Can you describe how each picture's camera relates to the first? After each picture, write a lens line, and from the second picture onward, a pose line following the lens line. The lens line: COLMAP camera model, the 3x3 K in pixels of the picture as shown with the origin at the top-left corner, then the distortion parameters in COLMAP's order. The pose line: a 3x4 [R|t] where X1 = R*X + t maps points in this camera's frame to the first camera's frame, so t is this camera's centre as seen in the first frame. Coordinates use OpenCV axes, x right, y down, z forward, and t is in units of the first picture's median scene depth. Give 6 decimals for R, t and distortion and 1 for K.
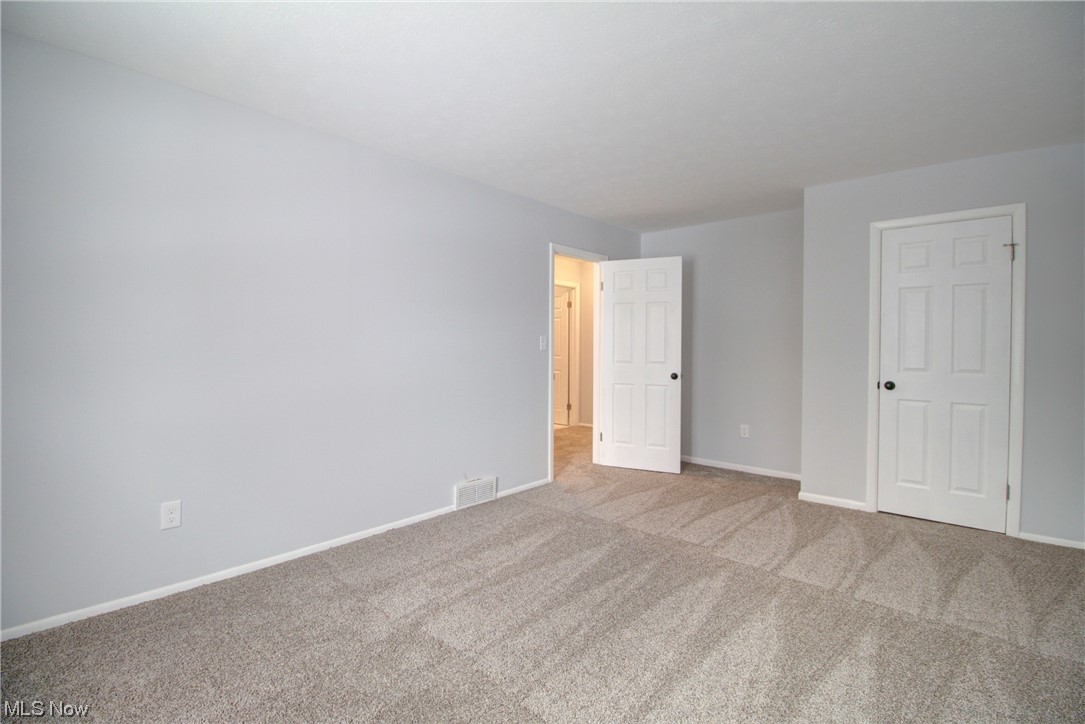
lens RADIAL K [[504.7, 0, 550.2], [0, 504.7, 355.3], [0, 0, 1]] dist [-0.016973, -0.004285]
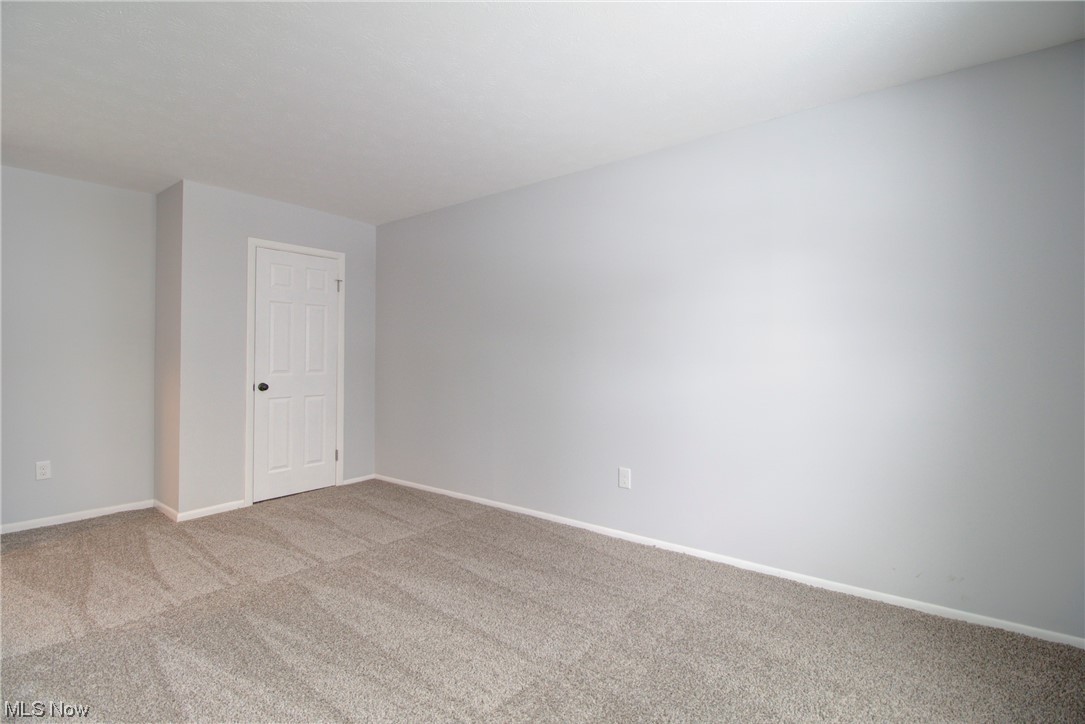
lens RADIAL K [[504.7, 0, 550.4], [0, 504.7, 360.6], [0, 0, 1]] dist [-0.016973, -0.004285]
pose [[-0.067155, -0.019035, 0.997561, -0.512451], [0.017343, 0.999645, 0.020243, -0.010542], [-0.997592, 0.018660, -0.066801, 0.456171]]
